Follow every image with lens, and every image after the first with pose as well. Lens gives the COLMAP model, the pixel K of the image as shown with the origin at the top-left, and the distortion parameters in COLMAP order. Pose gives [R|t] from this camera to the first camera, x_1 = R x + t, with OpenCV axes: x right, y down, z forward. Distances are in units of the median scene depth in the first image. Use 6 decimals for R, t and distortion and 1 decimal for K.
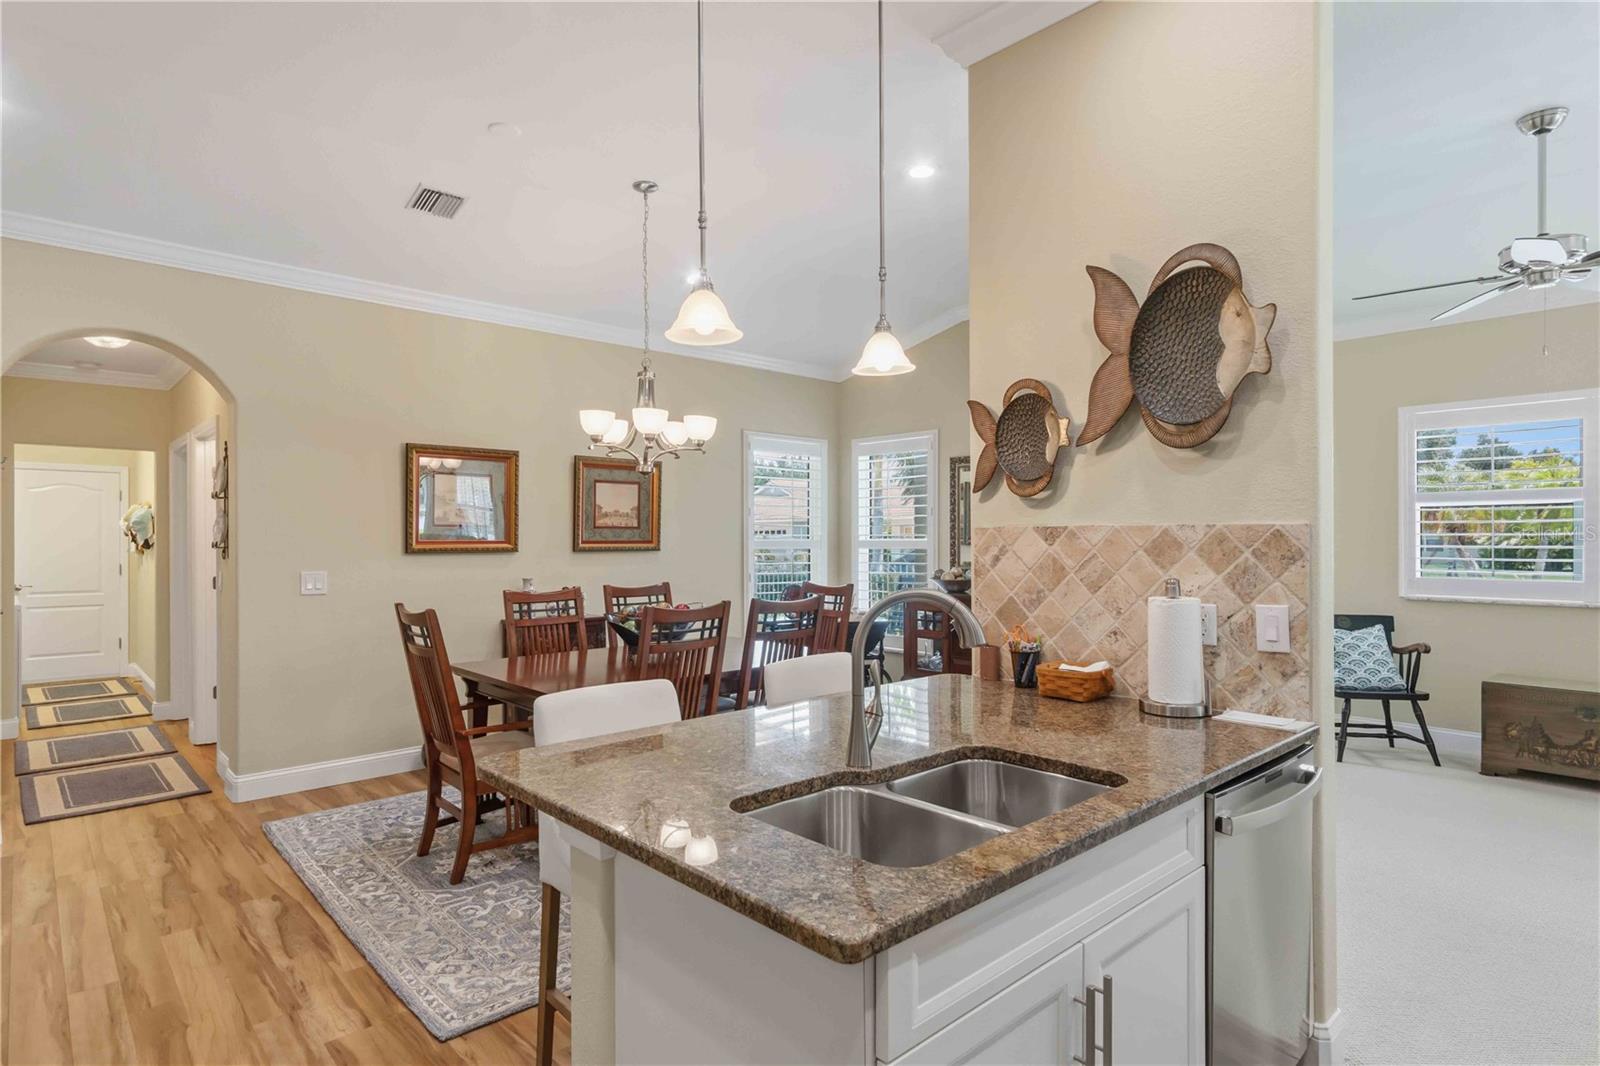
lens RADIAL K [[849.7, 0, 792.9], [0, 849.7, 538.8], [0, 0, 1]] dist [0.011615, 0.000417]
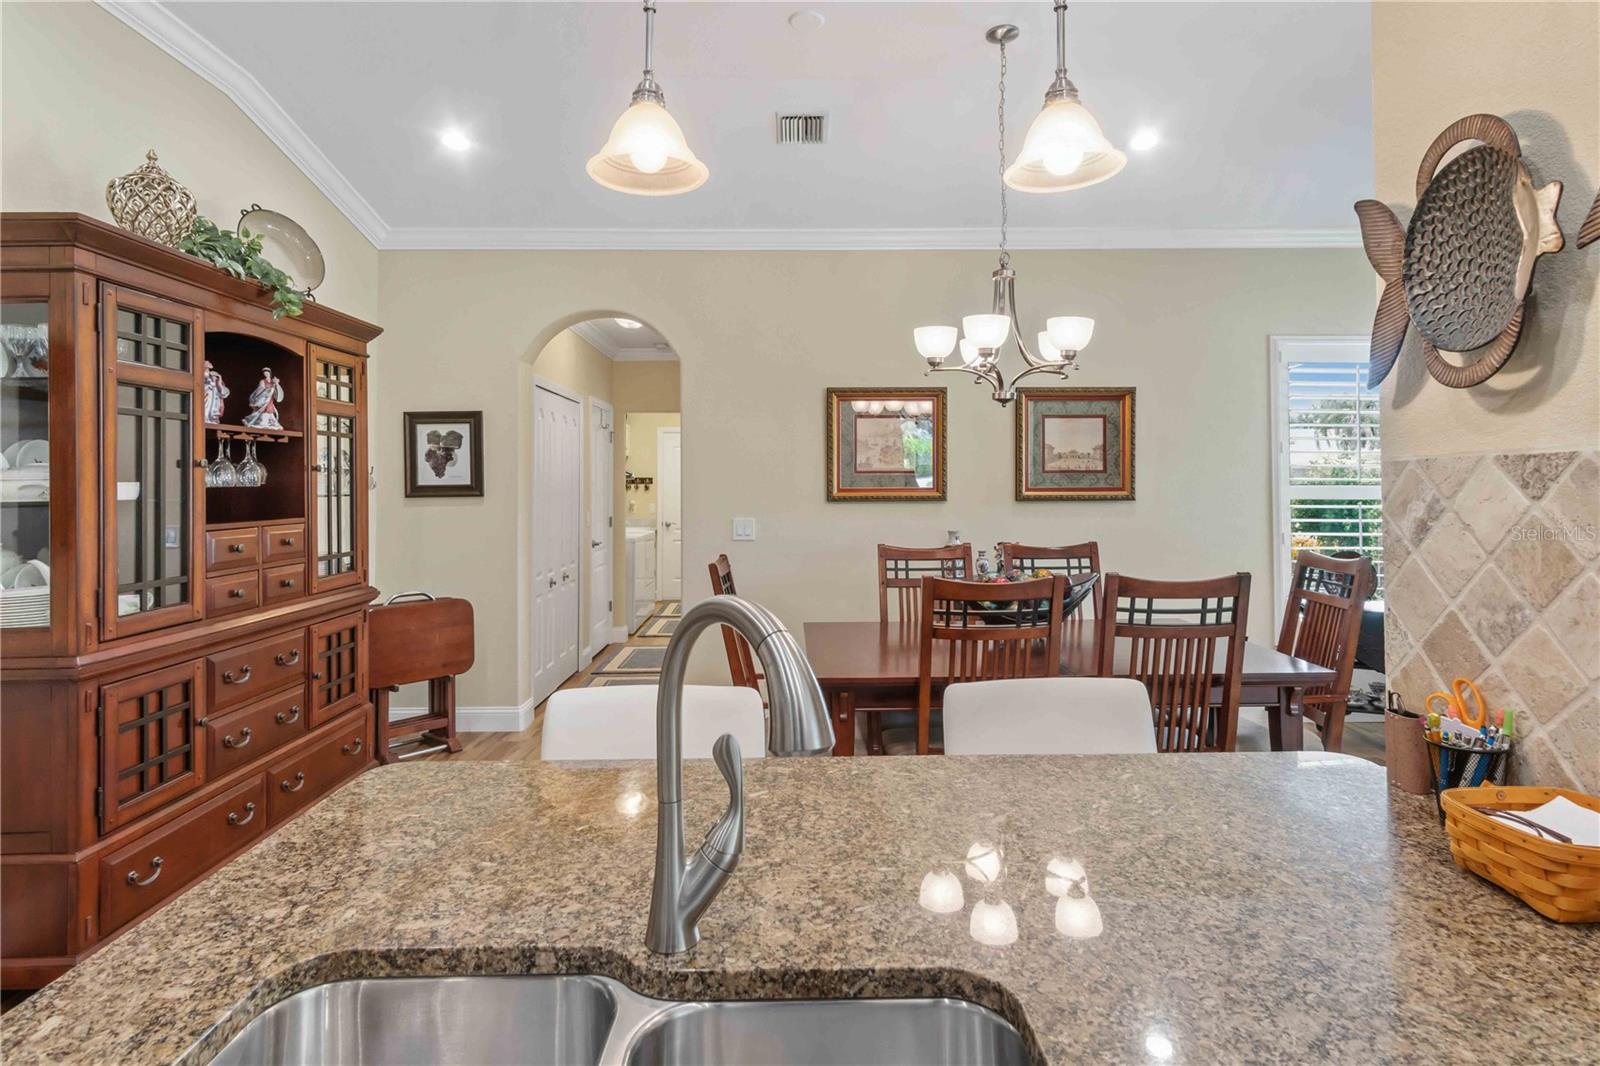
lens RADIAL K [[862.8, 0, 797.2], [0, 862.8, 468.9], [0, 0, 1]] dist [0.002995, 0.001502]
pose [[0.748697, -0.015594, -0.662728, 0.189482], [0.002819, 0.999789, -0.020340, 0.000327], [0.662906, 0.013361, 0.748583, 0.269609]]
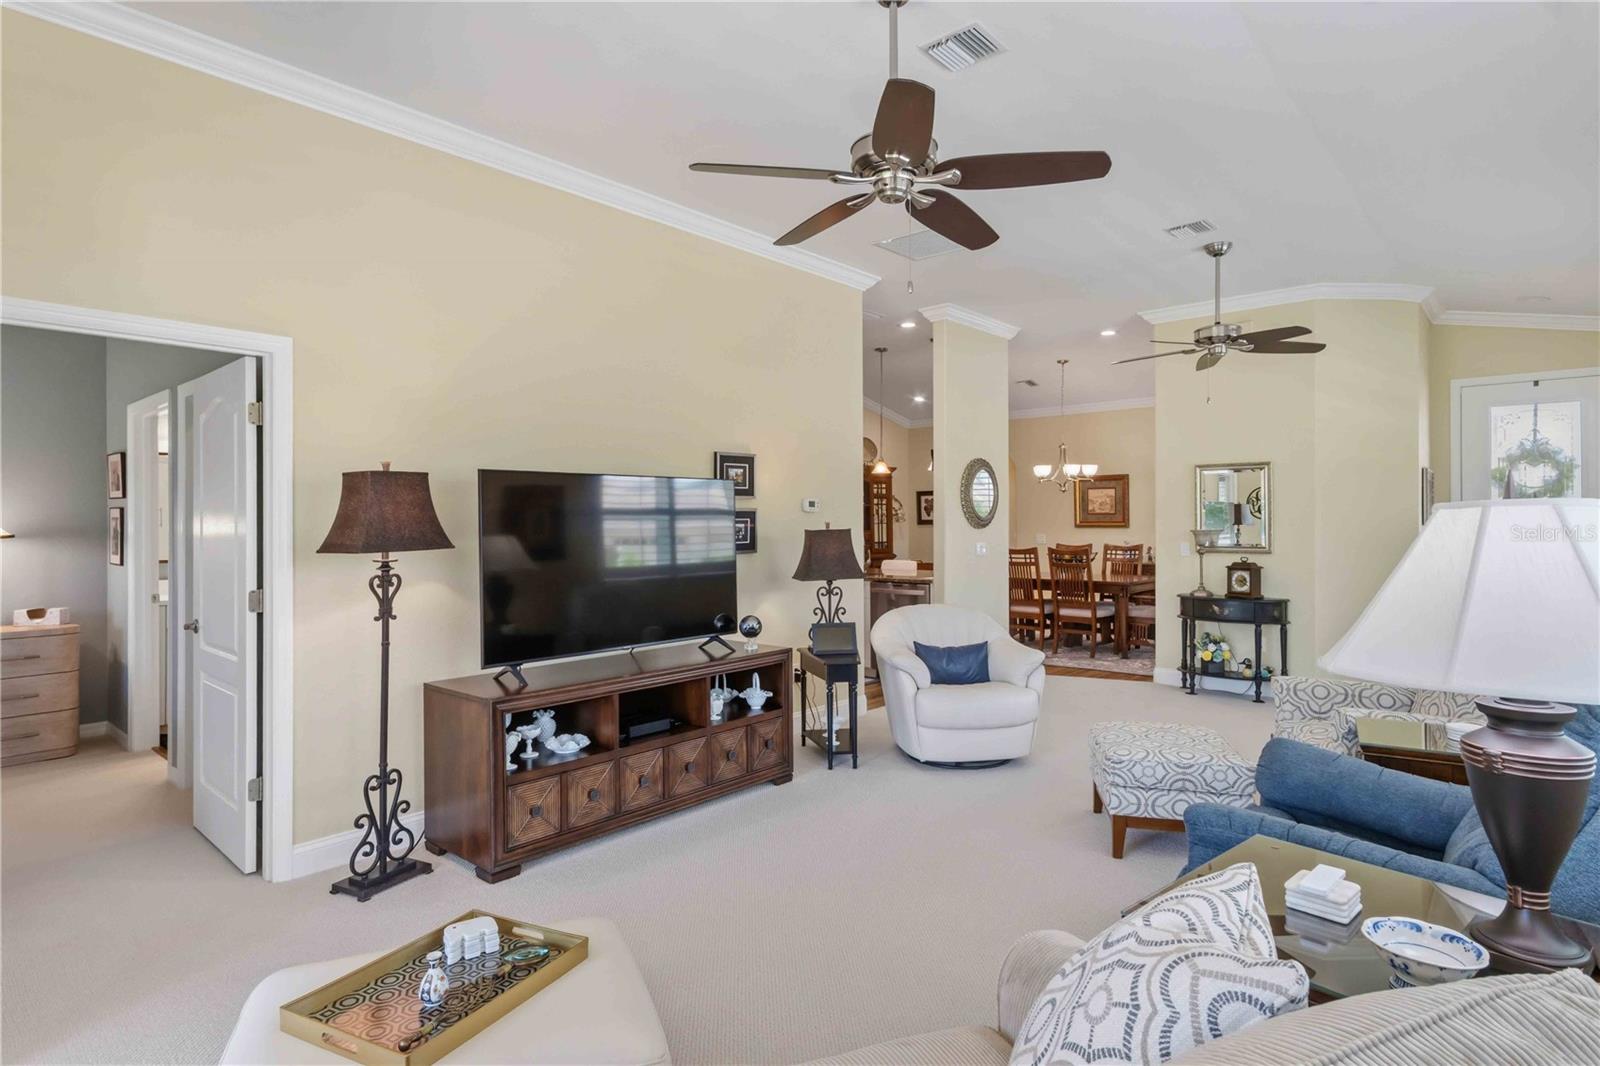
lens RADIAL K [[854.4, 0, 794.9], [0, 854.4, 518.3], [0, 0, 1]] dist [0.004195, -0.000265]
pose [[0.101653, -0.001350, -0.994819, 1.817218], [0.003181, 0.999994, -0.001032, -0.005798], [0.994815, -0.003059, 0.101657, 0.078791]]
